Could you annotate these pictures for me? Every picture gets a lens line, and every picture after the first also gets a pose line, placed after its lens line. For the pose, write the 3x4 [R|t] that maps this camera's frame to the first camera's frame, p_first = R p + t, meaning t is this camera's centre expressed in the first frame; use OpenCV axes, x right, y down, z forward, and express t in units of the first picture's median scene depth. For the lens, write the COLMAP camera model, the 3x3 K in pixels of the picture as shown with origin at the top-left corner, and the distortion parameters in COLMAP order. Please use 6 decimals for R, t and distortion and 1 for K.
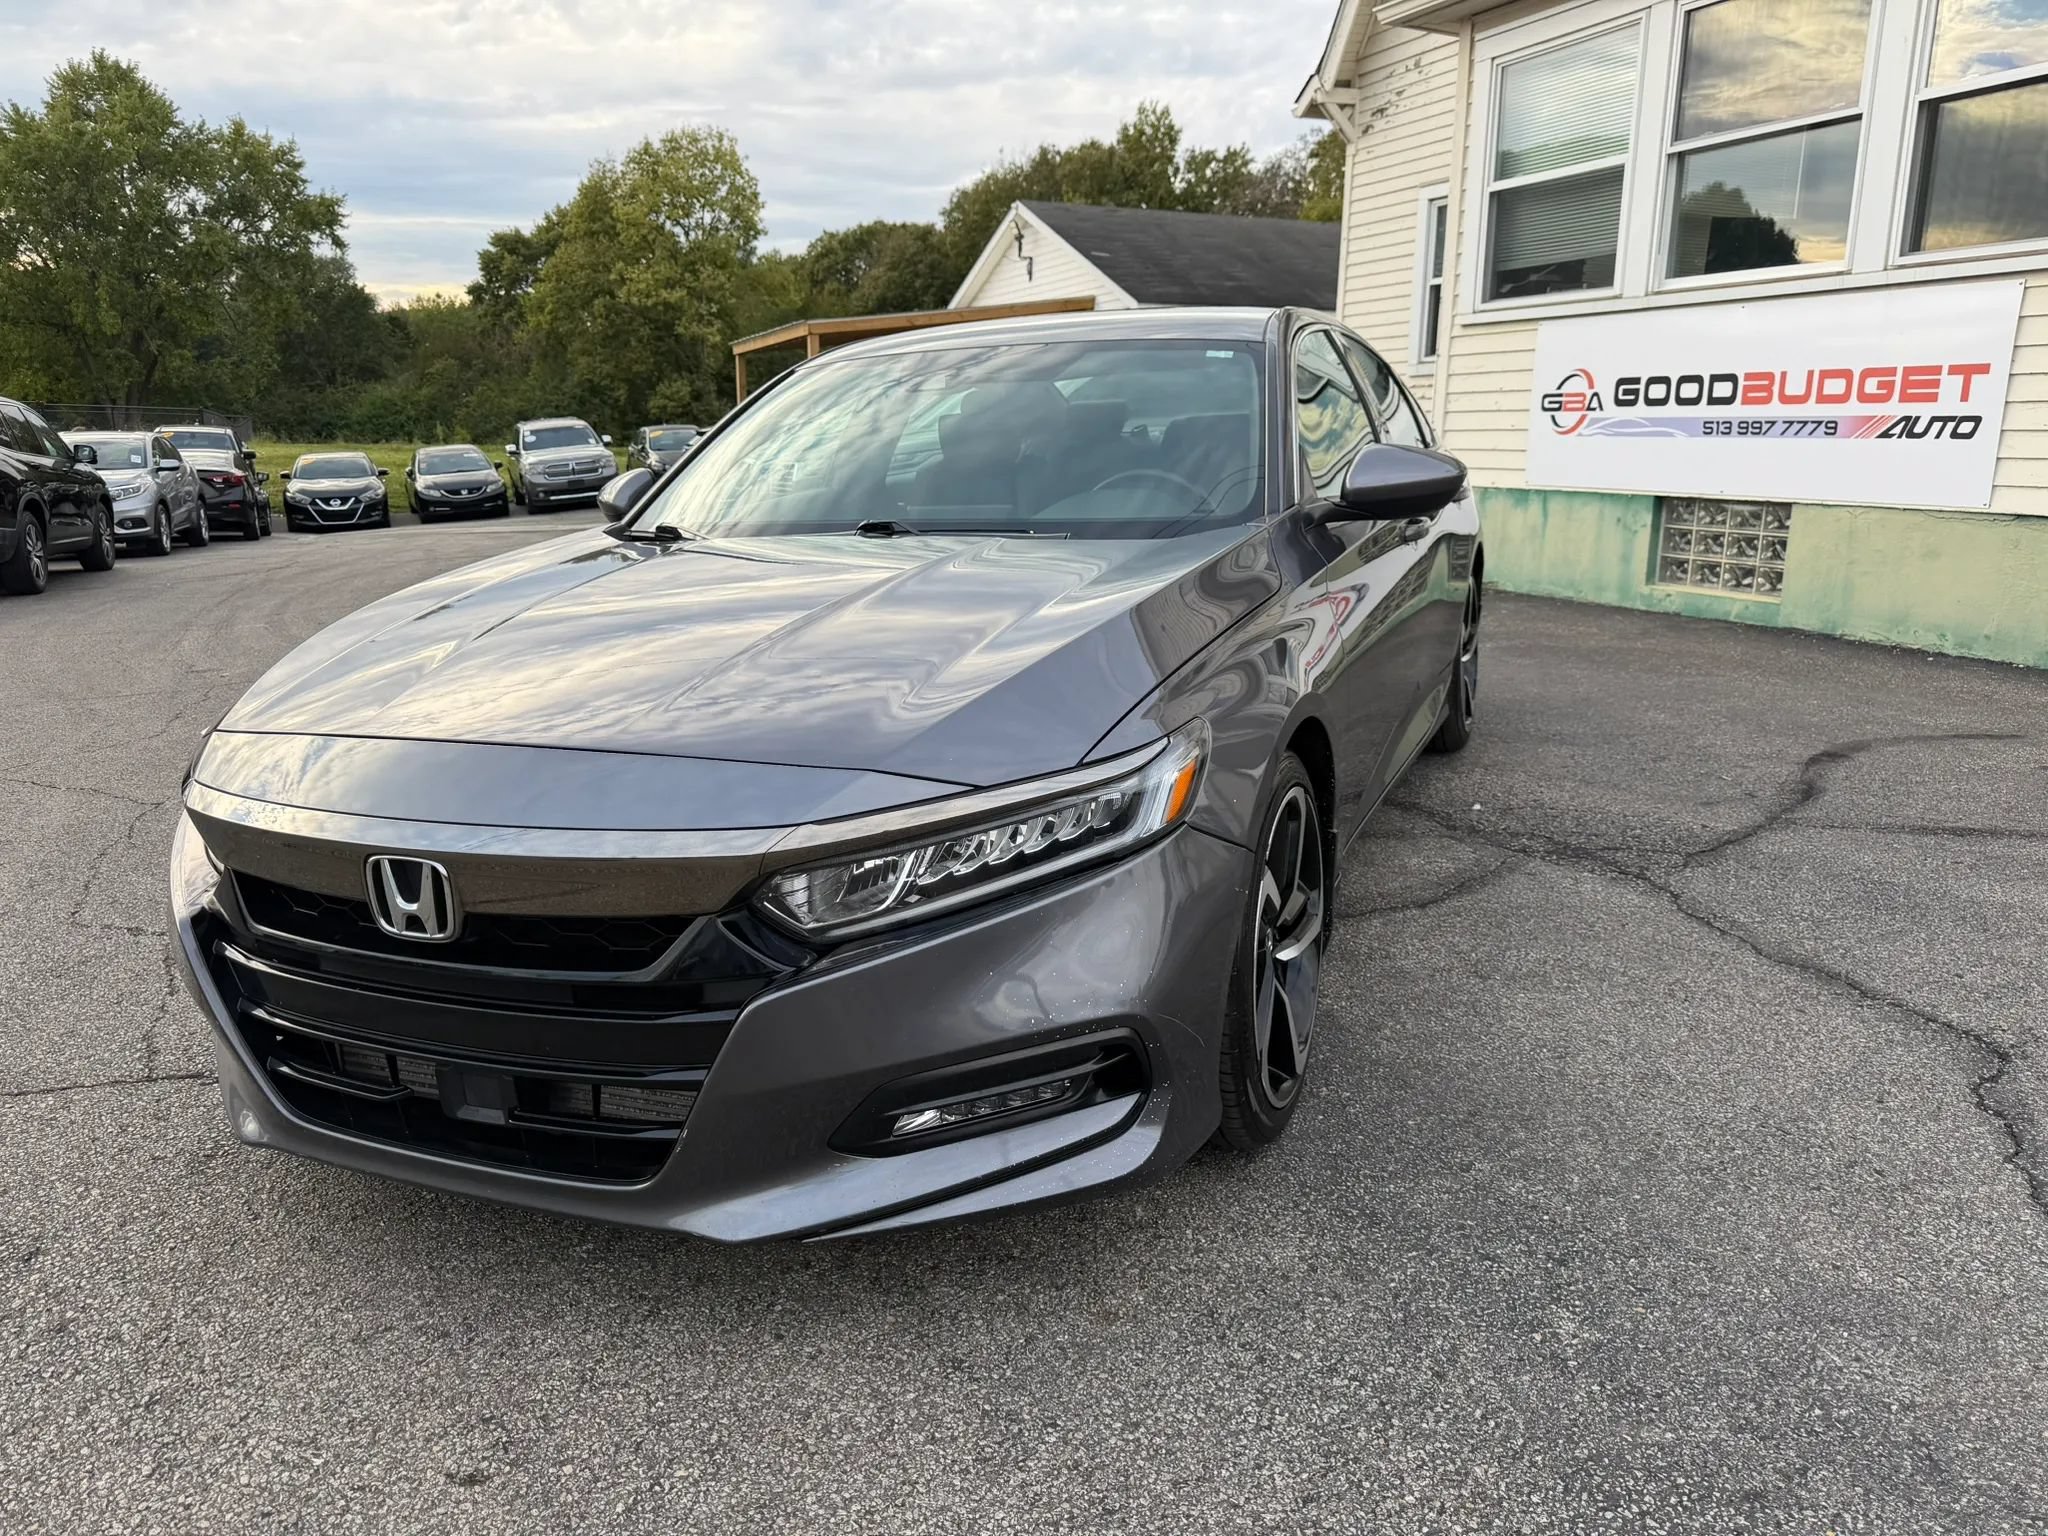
lens RADIAL K [[1502.4, 0, 1023.9], [0, 1502.4, 764.5], [0, 0, 1]] dist [0.002371, -0.013076]
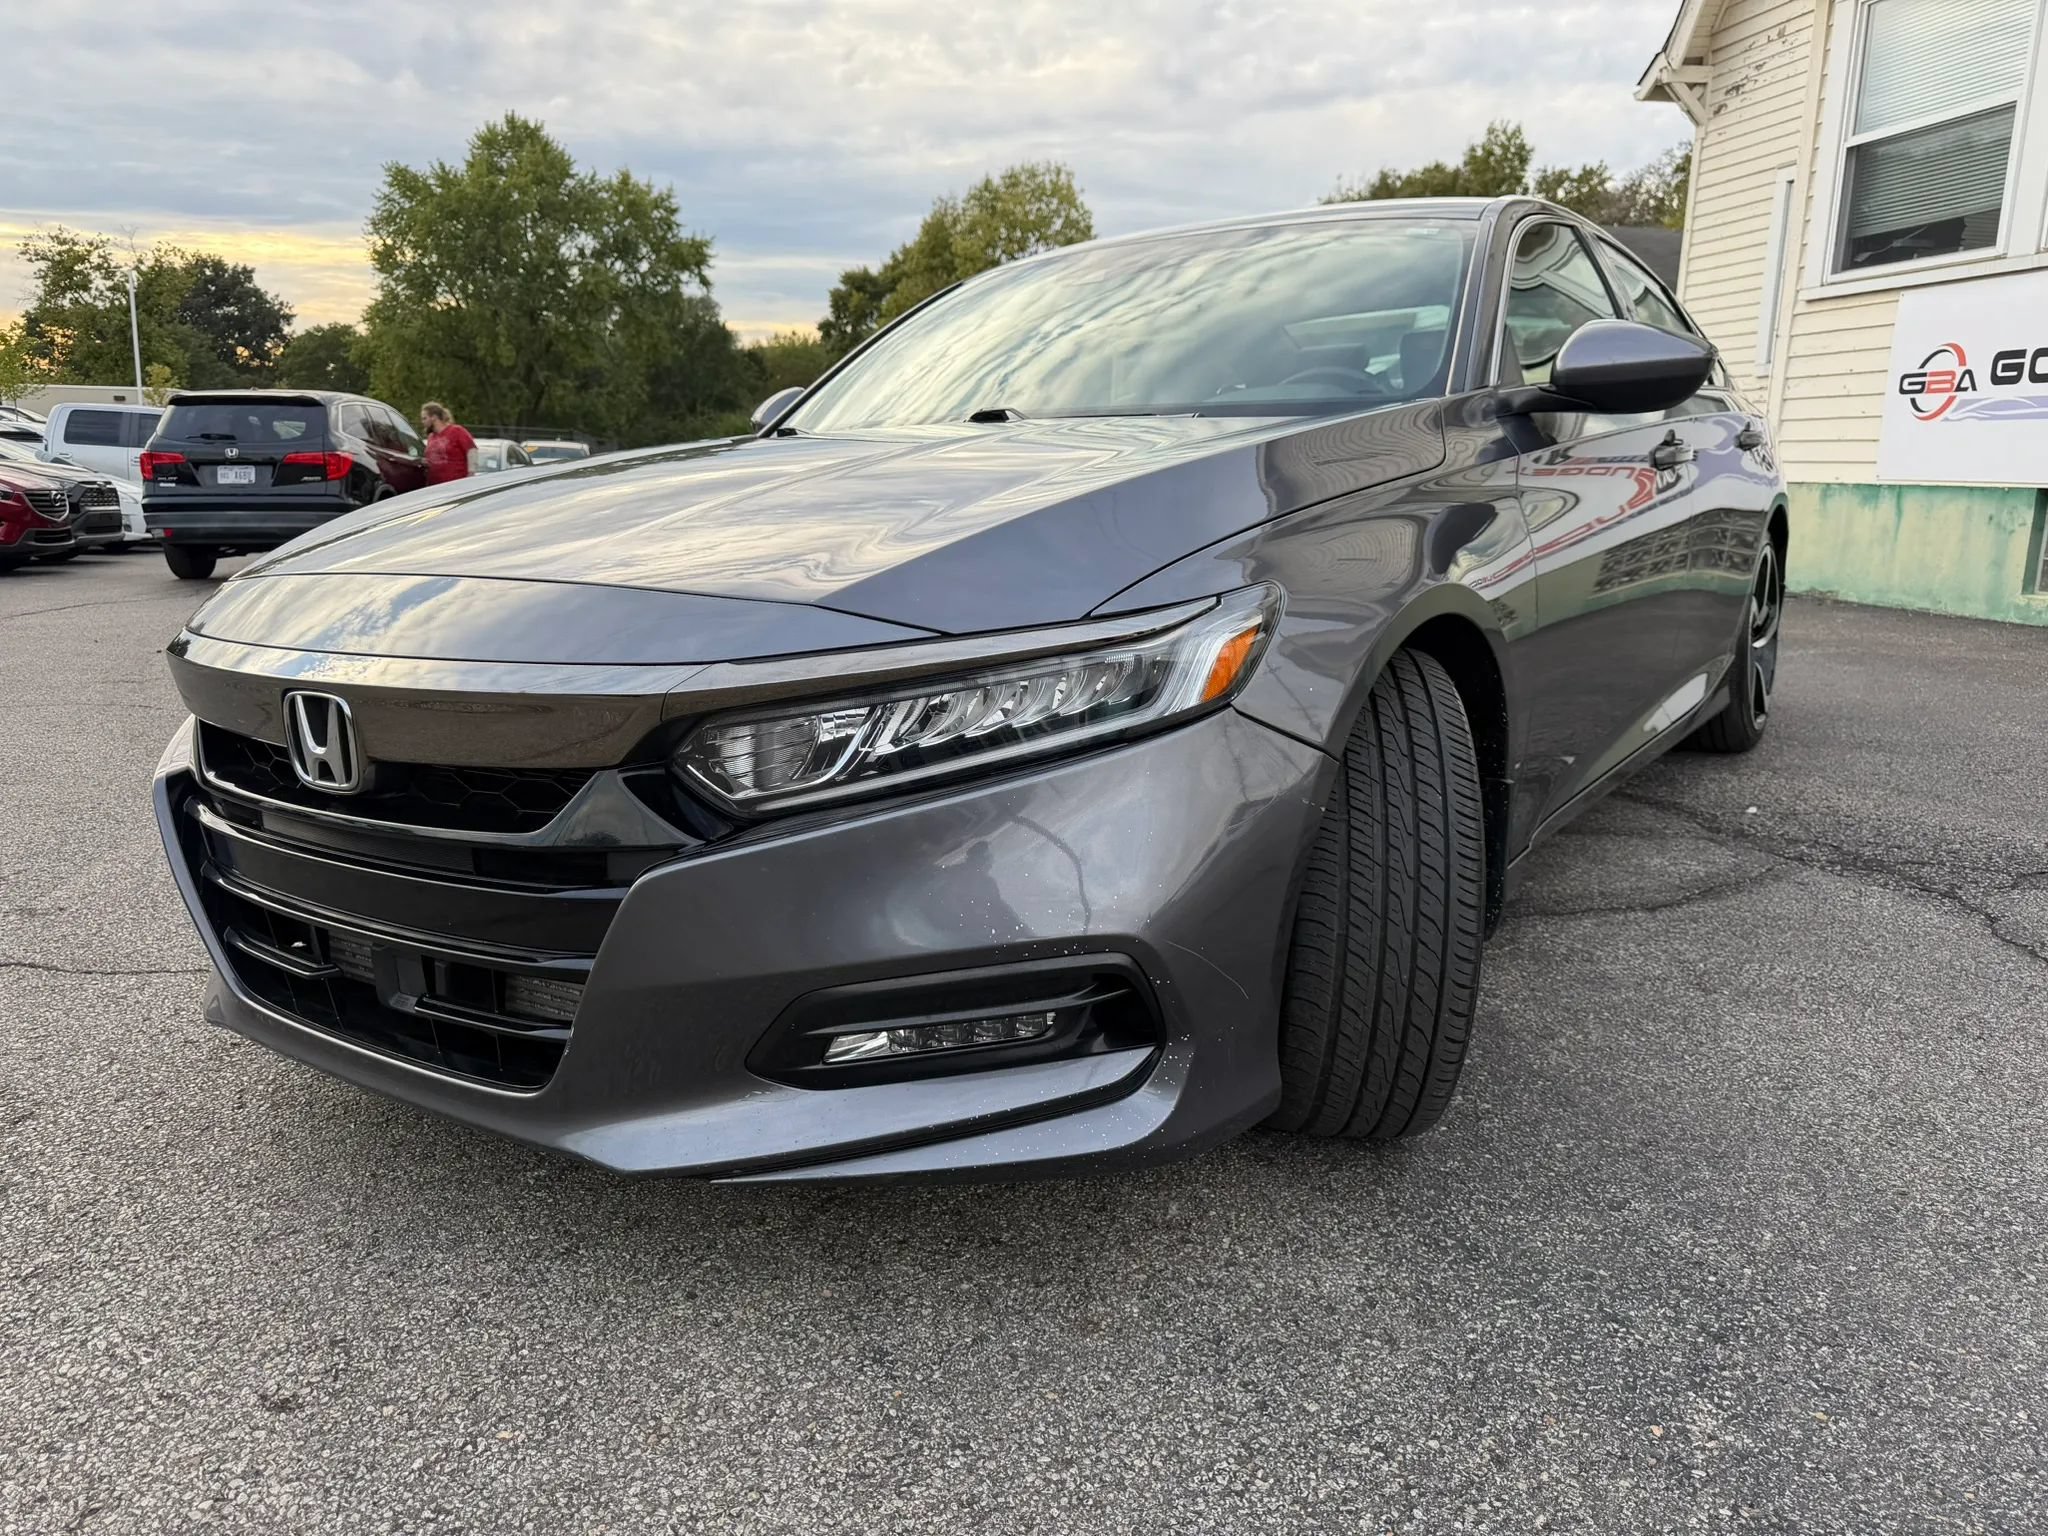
lens RADIAL K [[1502.4, 0, 1015.5], [0, 1502.4, 762.2], [0, 0, 1]] dist [0.002371, -0.013076]
pose [[0.974932, 0.053655, -0.215937, 0.160835], [-0.059798, 0.997968, -0.022012, 0.085076], [0.214318, 0.034372, 0.976159, 0.196589]]
